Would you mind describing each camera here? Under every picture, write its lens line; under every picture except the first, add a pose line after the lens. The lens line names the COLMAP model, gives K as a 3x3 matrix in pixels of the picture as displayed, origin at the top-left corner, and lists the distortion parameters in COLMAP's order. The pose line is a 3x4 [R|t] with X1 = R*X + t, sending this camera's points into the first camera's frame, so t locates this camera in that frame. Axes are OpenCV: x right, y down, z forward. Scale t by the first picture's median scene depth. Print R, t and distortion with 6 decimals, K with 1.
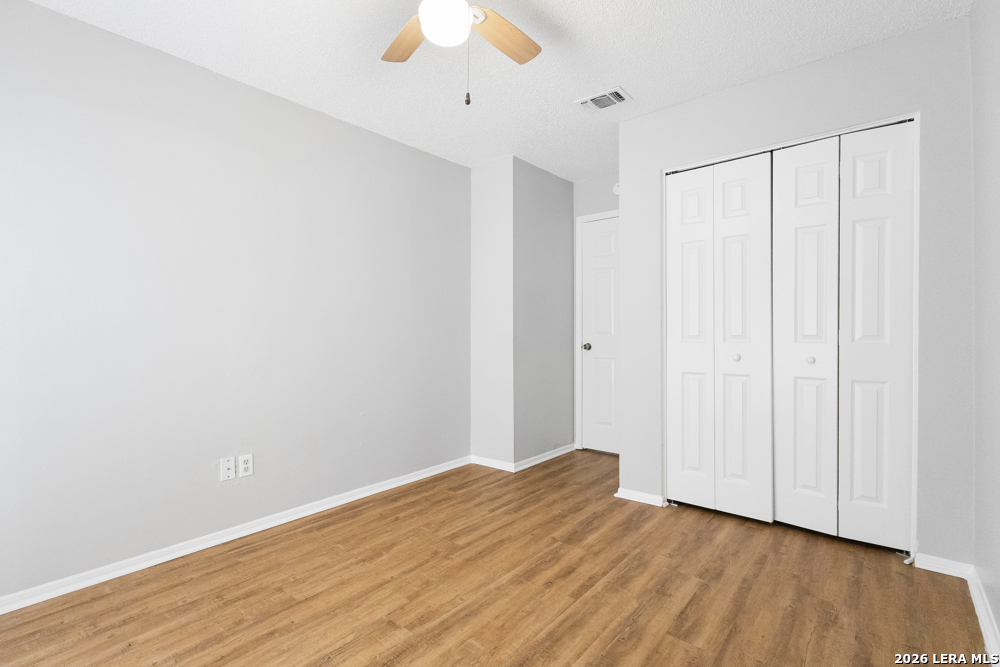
lens RADIAL K [[468.1, 0, 500.5], [0, 468.1, 335.4], [0, 0, 1]] dist [0.004223, -0.000775]
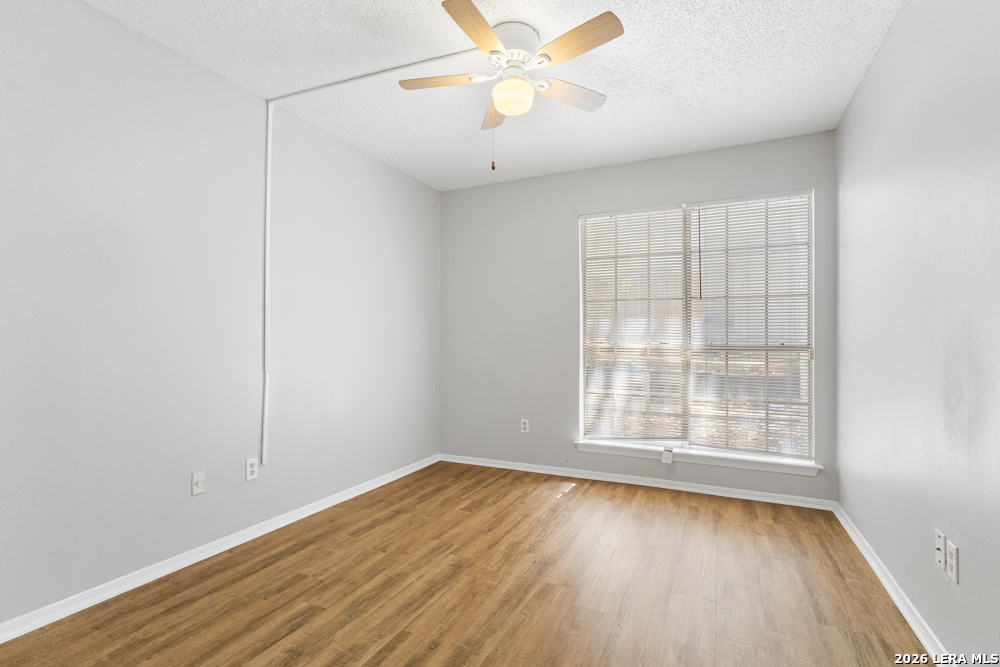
lens RADIAL K [[468.1, 0, 500.5], [0, 468.1, 336.2], [0, 0, 1]] dist [0.004223, -0.000775]
pose [[-0.966605, 0.000774, -0.256269, 0.226491], [0.004137, 0.999912, -0.012583, 0.006212], [0.256237, -0.013222, -0.966524, 2.069856]]
